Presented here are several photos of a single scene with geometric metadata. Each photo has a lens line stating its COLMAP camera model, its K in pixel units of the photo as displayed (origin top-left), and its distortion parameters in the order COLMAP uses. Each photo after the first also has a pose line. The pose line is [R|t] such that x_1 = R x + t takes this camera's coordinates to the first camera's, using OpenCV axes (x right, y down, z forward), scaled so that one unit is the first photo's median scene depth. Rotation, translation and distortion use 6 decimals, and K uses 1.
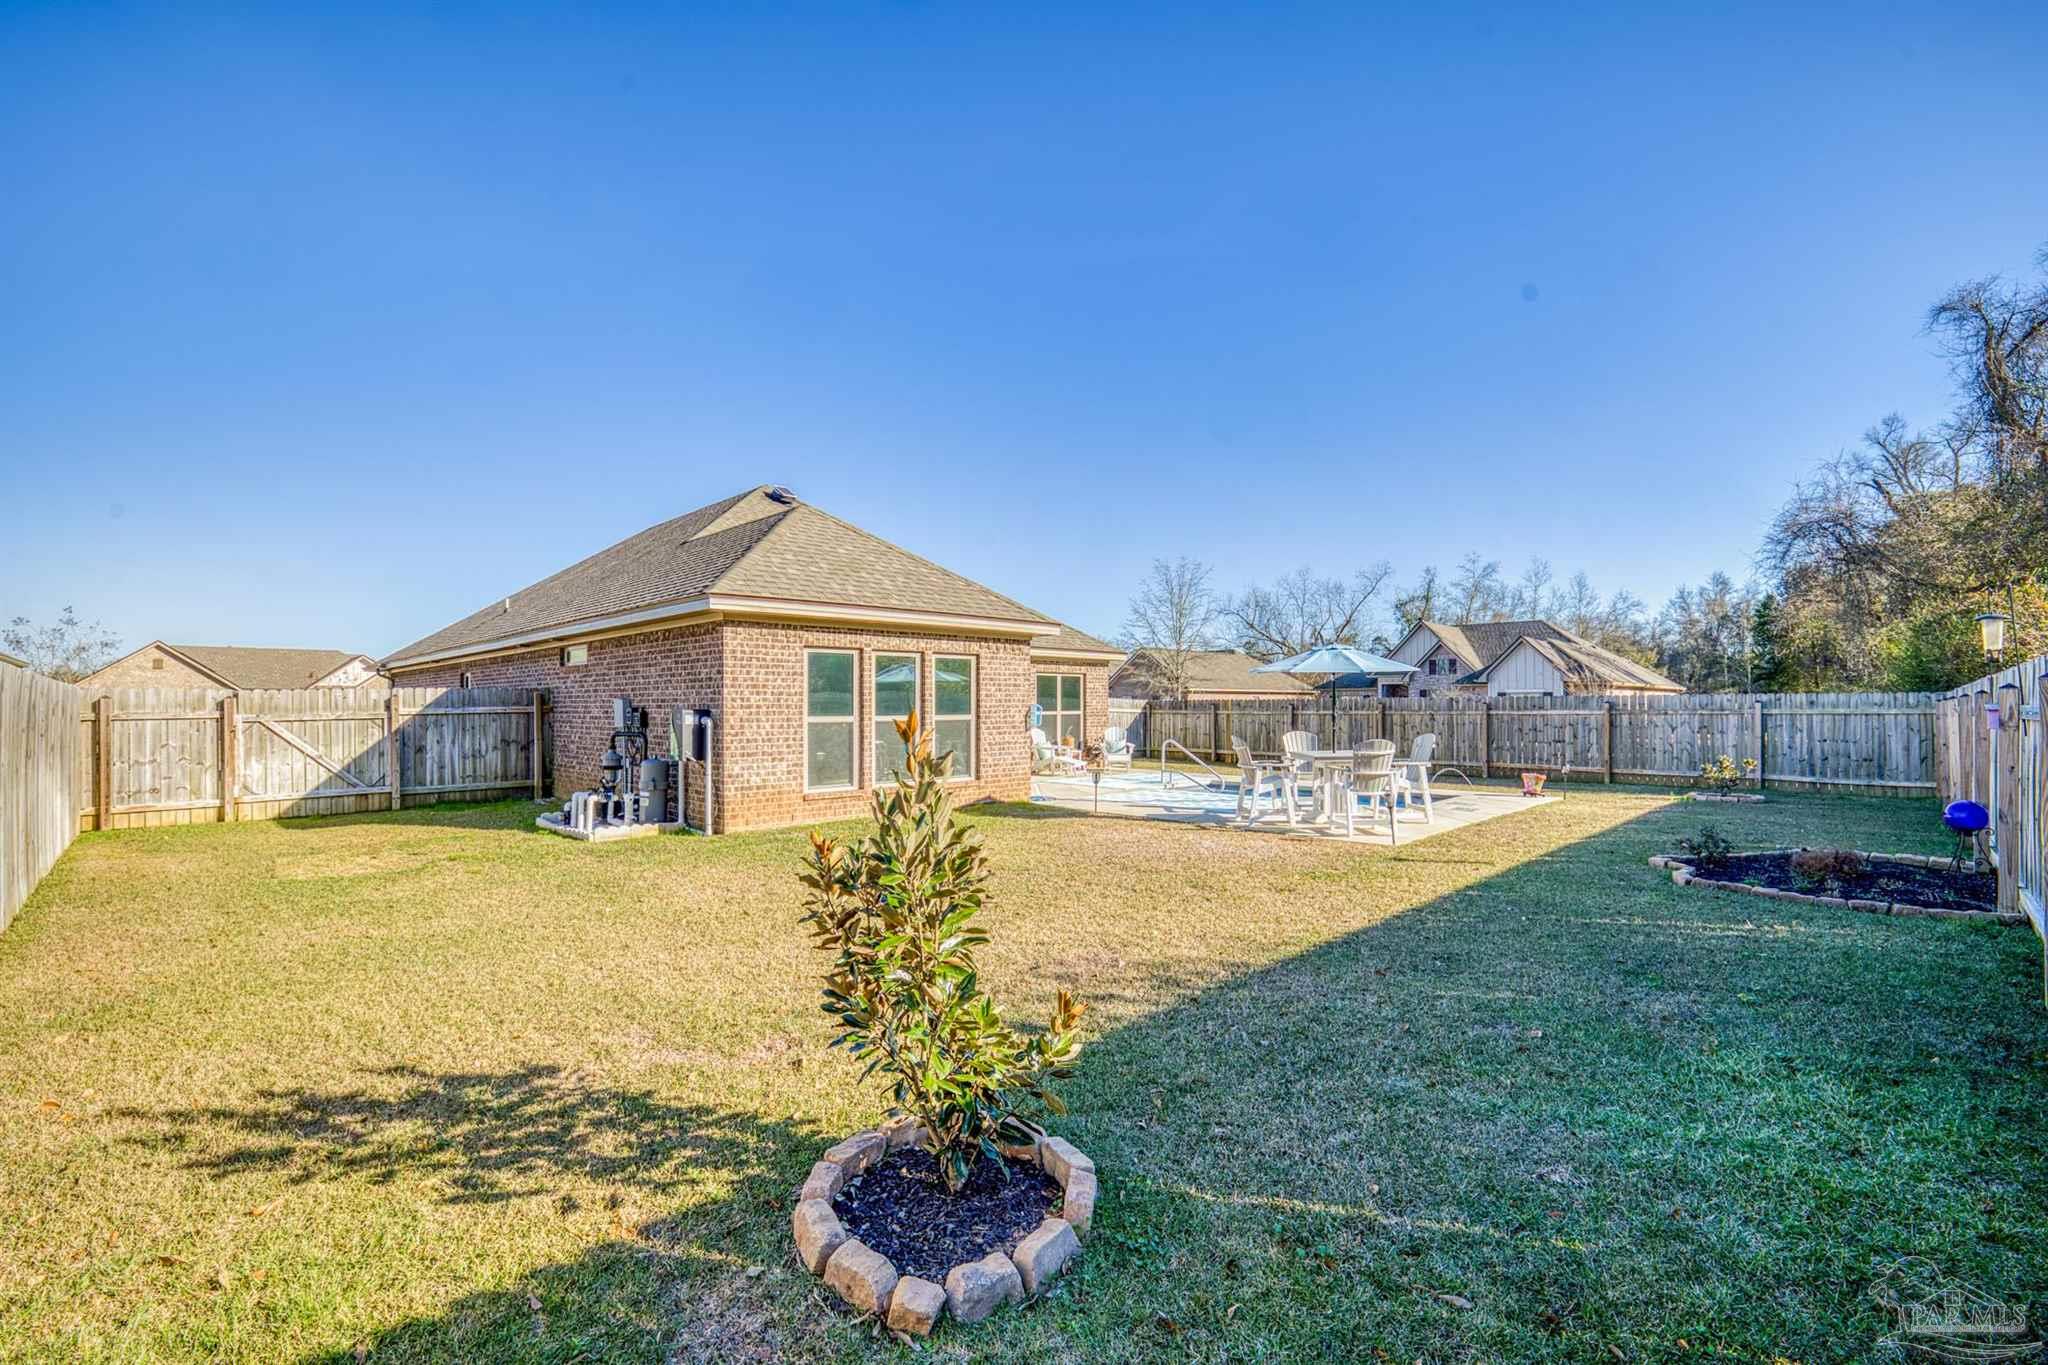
lens RADIAL K [[881.7, 0, 1025.6], [0, 881.7, 694.3], [0, 0, 1]] dist [-0.043471, 0.015254]
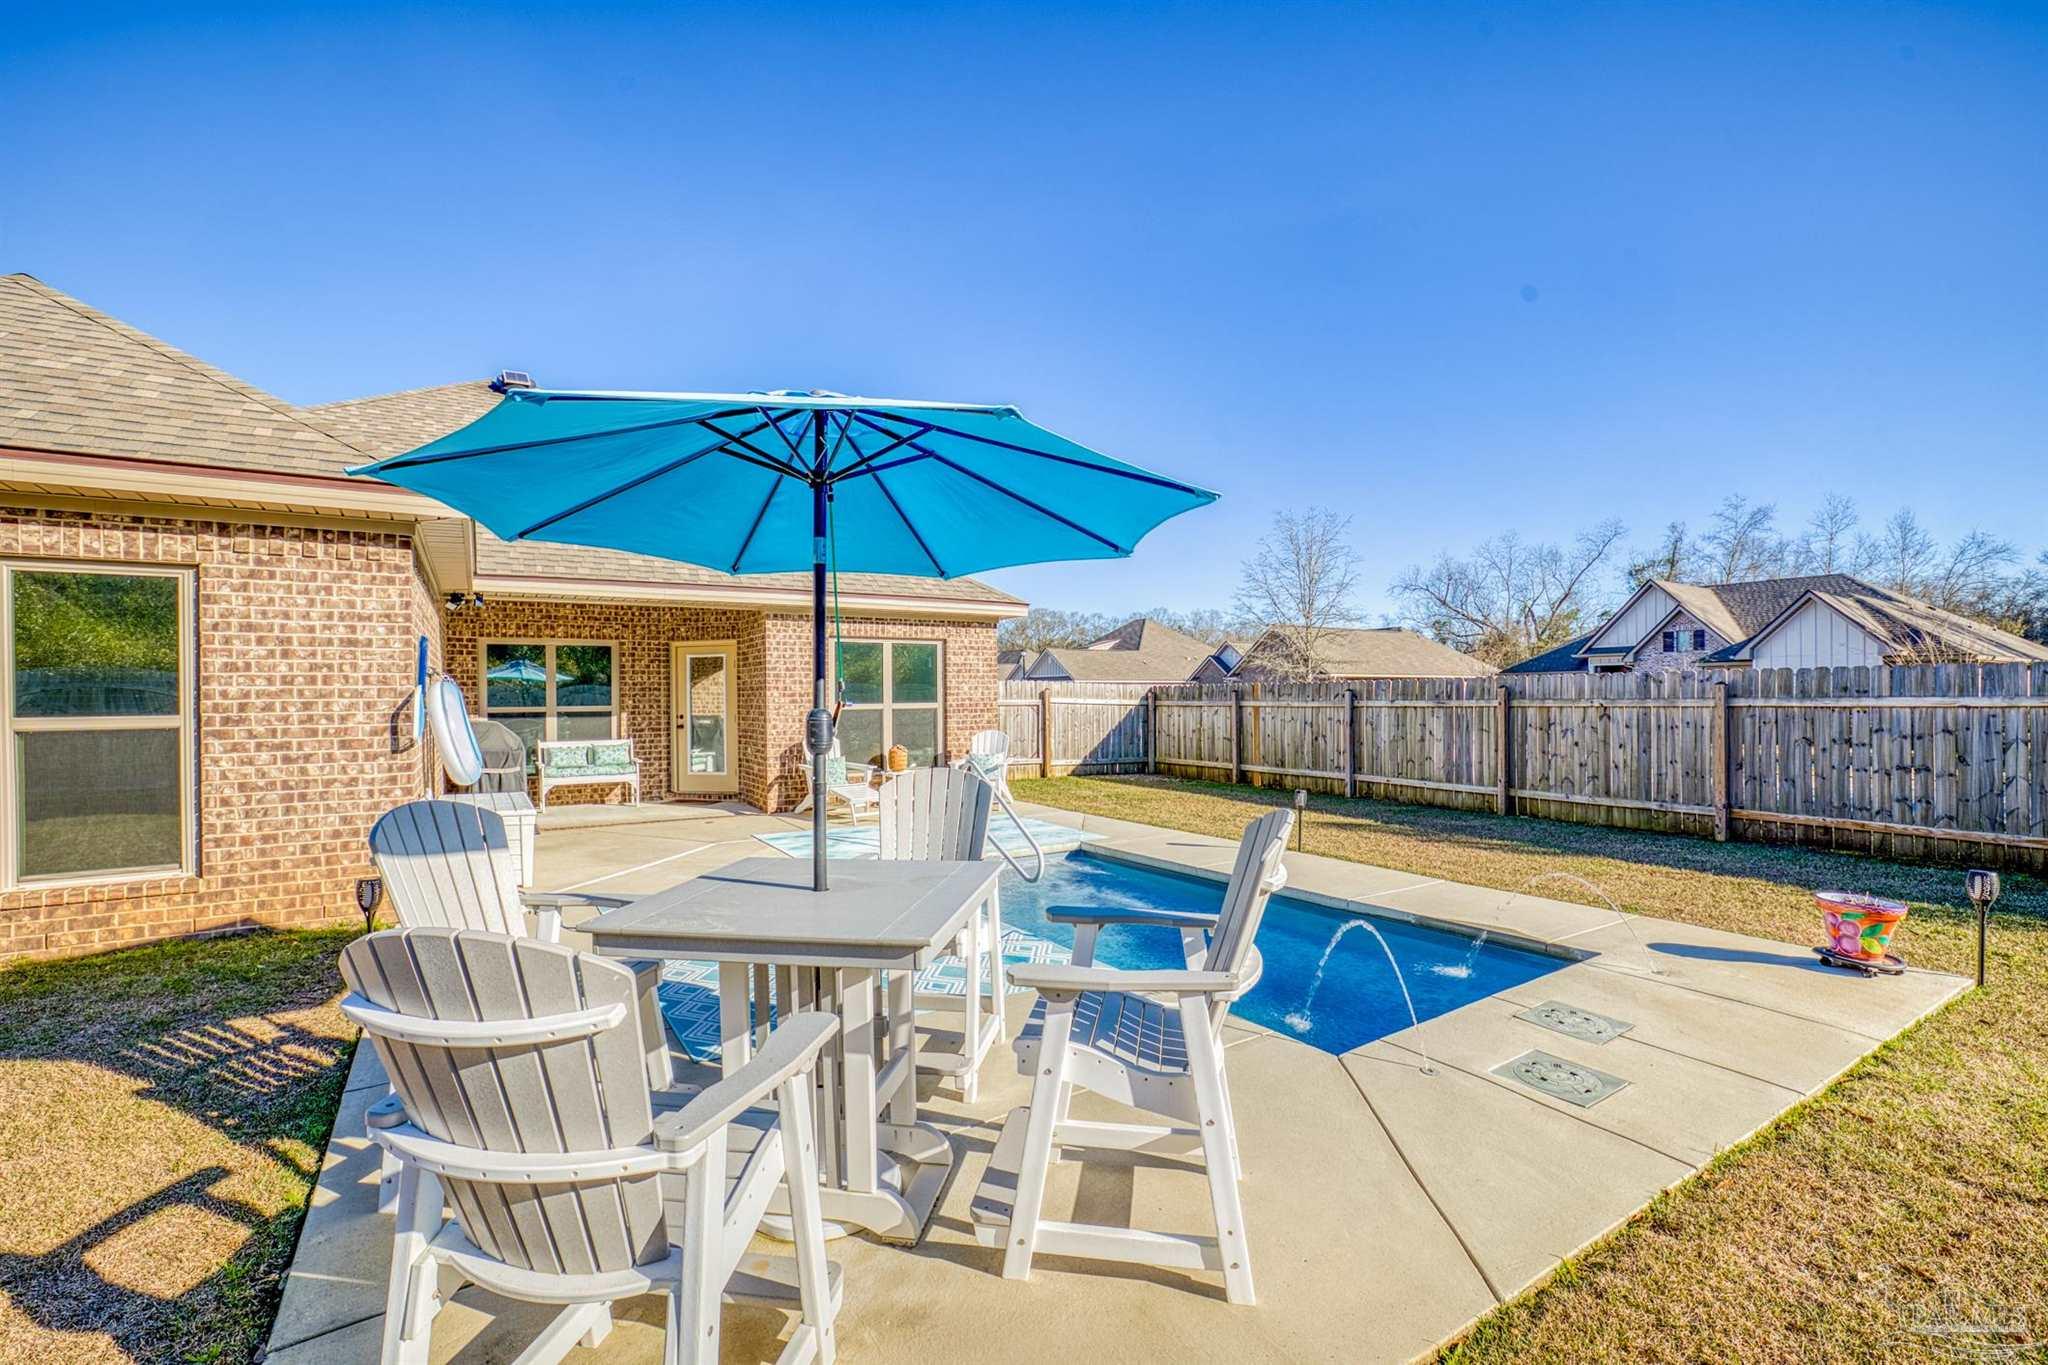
lens RADIAL K [[881.7, 0, 1024.5], [0, 881.7, 695.7], [0, 0, 1]] dist [-0.043471, 0.015254]
pose [[0.975477, -0.005924, -0.220022, 0.111289], [0.008059, 0.999929, 0.008806, 0.003972], [0.219954, -0.010363, 0.975455, 0.196841]]
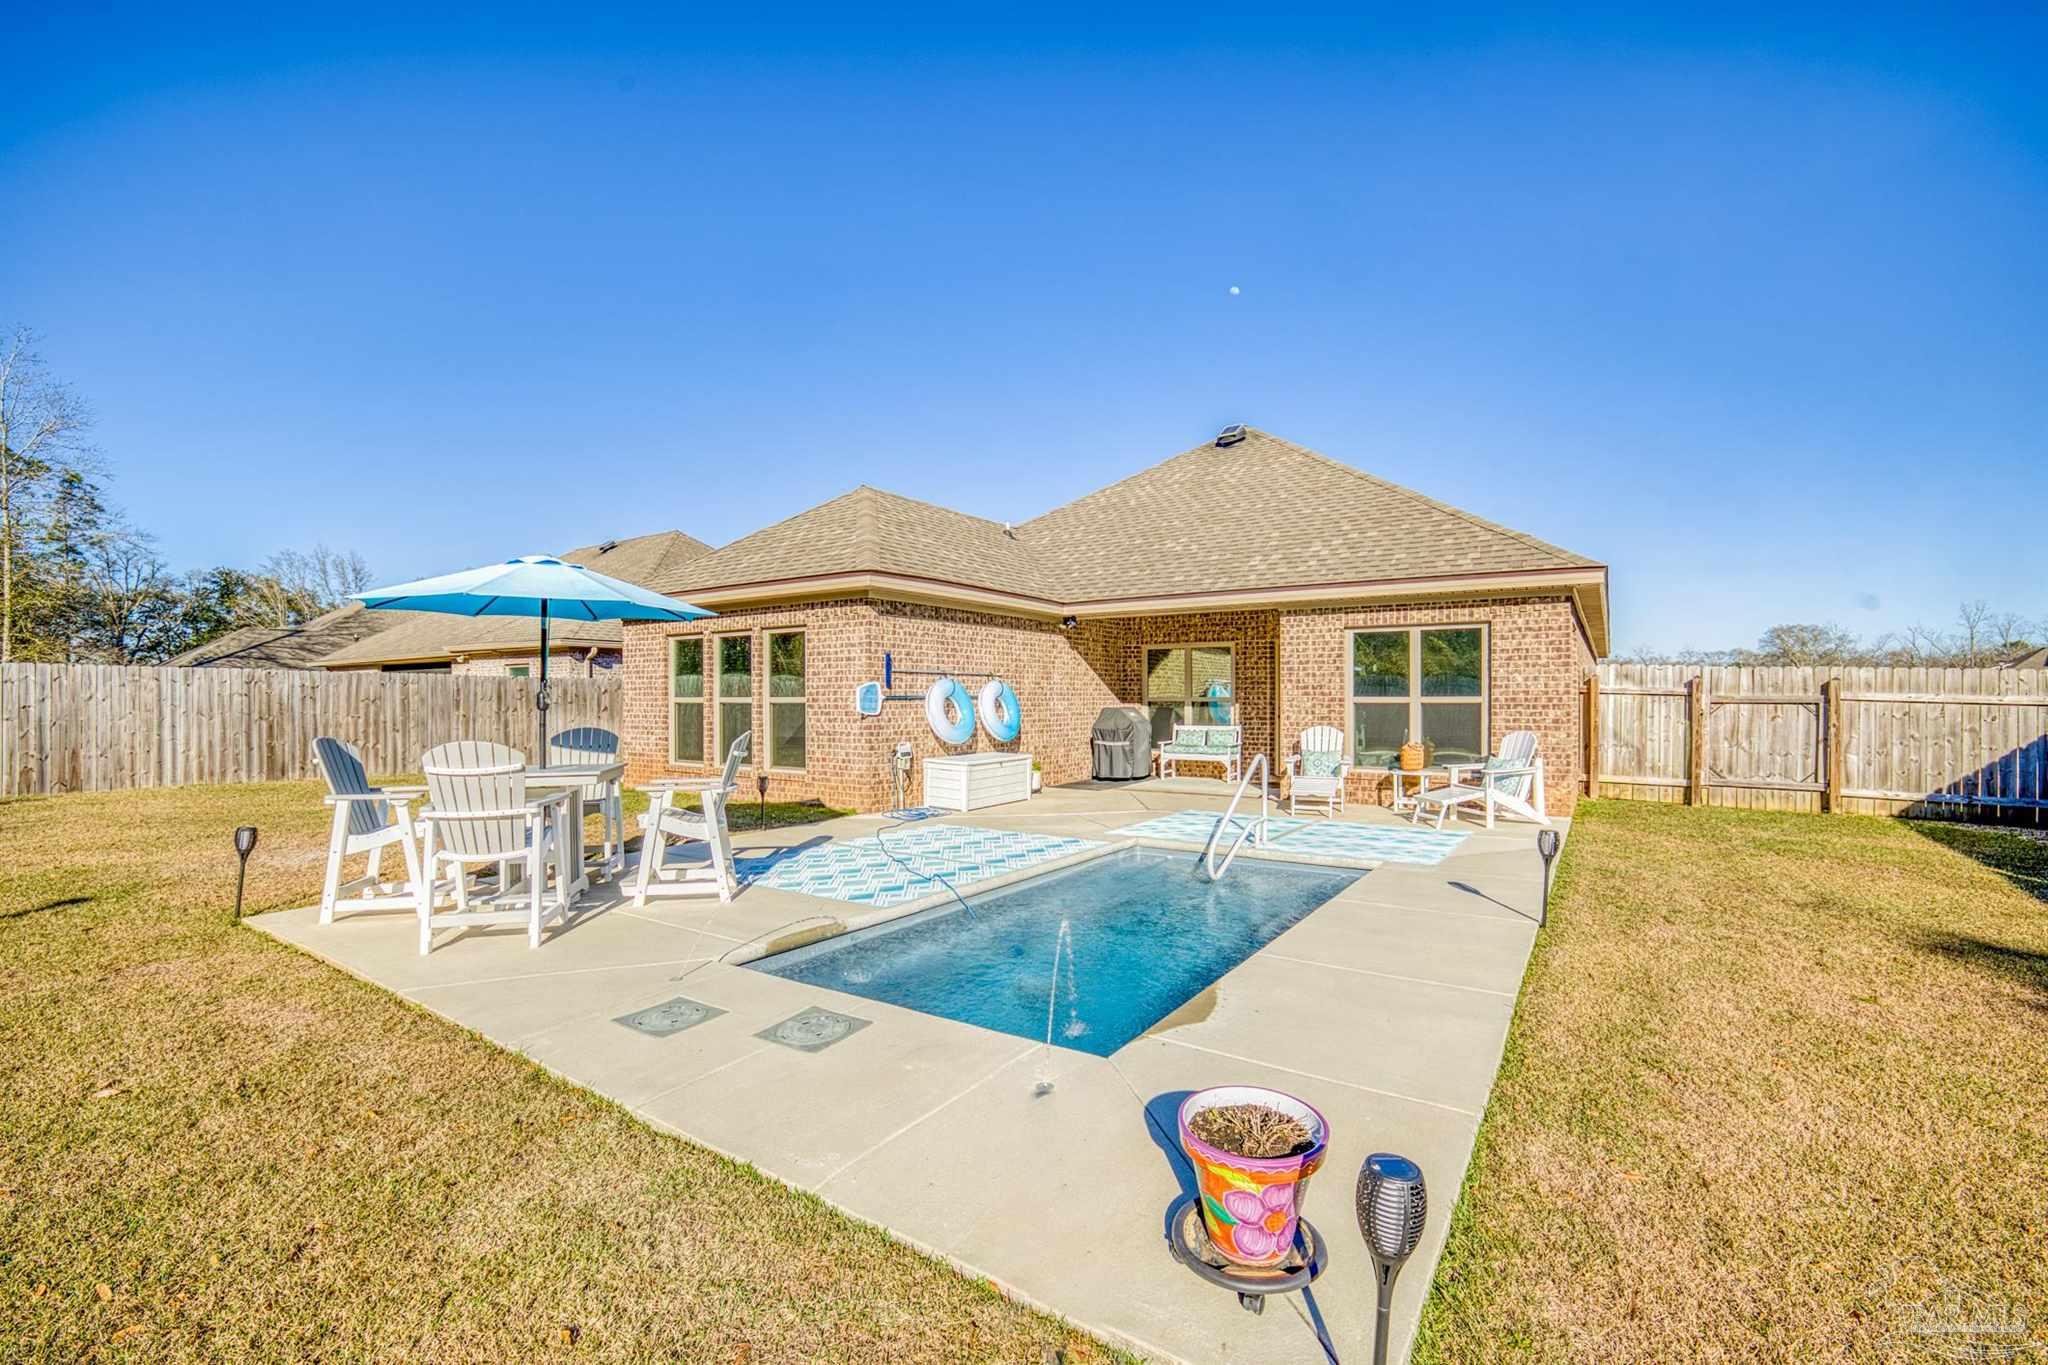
lens RADIAL K [[881.7, 0, 1022.1], [0, 881.7, 701.2], [0, 0, 1]] dist [-0.043471, 0.015254]
pose [[0.191709, 0.005775, -0.981435, 0.222665], [0.010304, 0.999916, 0.007896, 0.006431], [0.981398, -0.011627, 0.191633, 0.290949]]
